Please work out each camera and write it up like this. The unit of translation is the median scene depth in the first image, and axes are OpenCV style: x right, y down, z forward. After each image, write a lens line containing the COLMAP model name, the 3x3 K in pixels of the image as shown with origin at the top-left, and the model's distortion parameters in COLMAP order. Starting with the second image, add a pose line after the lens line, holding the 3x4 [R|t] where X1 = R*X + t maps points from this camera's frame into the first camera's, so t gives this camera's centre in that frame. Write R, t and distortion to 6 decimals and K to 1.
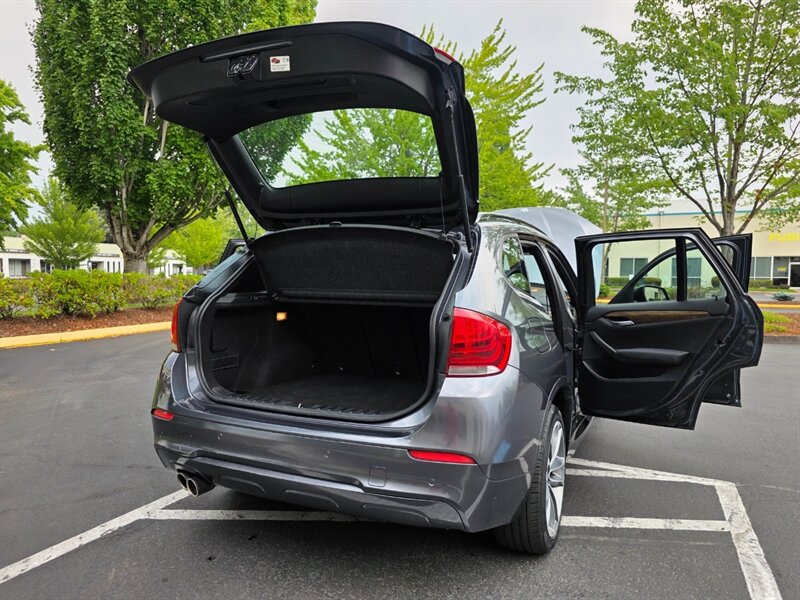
lens RADIAL K [[559.2, 0, 400.0], [0, 559.2, 300.0], [0, 0, 1]] dist [0.019817, -0.005387]
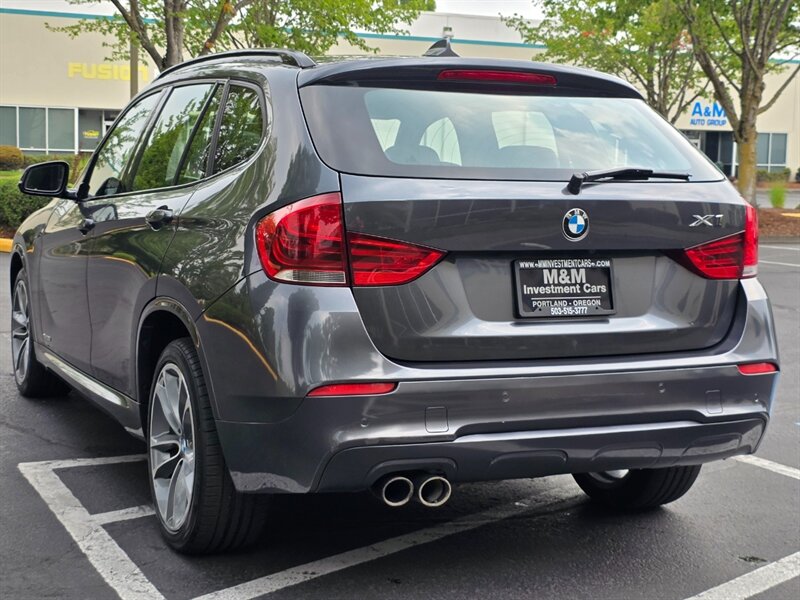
lens RADIAL K [[1340.3, 0, 400.4], [0, 1340.3, 299.7], [0, 0, 1]] dist [0.124429, -0.148915]
pose [[0.639901, -0.073039, 0.764978, -1.283161], [0.016704, 0.996560, 0.081178, -0.003843], [-0.768275, -0.039167, 0.638920, 0.060426]]
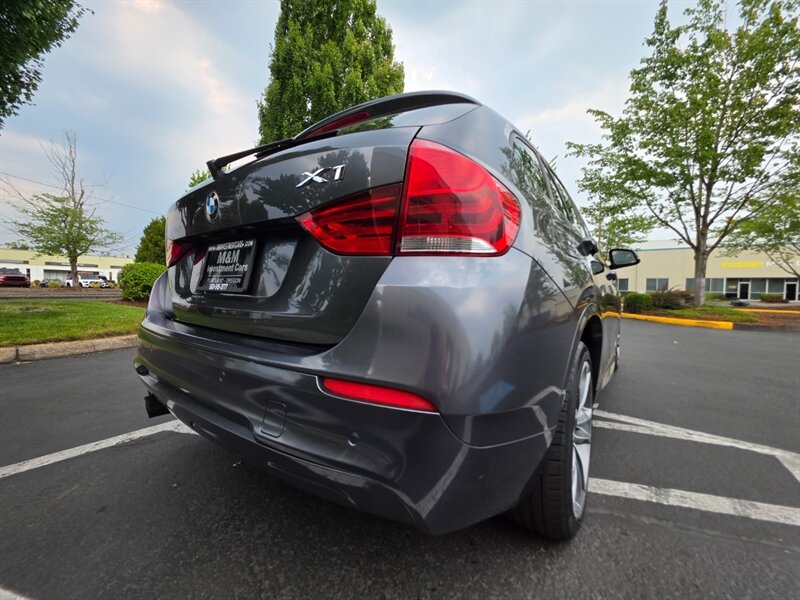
lens RADIAL K [[316.7, 0, 399.3], [0, 316.7, 298.9], [0, 0, 1]] dist [0.002148, 0.000221]
pose [[0.979129, 0.017651, -0.202474, 0.107534], [-0.021516, 0.999626, -0.016900, 0.132954], [0.202100, 0.020904, 0.979142, 0.482152]]
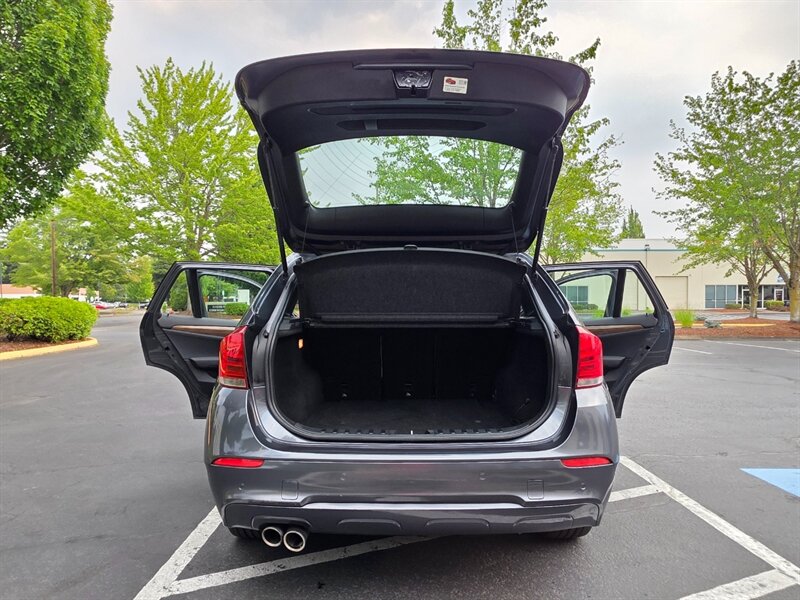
lens RADIAL K [[512.3, 0, 401.7], [0, 512.3, 305.4], [0, 0, 1]] dist [0.005778, -0.001341]
pose [[0.904076, -0.012451, 0.427190, -0.464753], [0.028691, 0.999089, -0.031600, -0.003250], [-0.426407, 0.040826, 0.903609, 0.158086]]
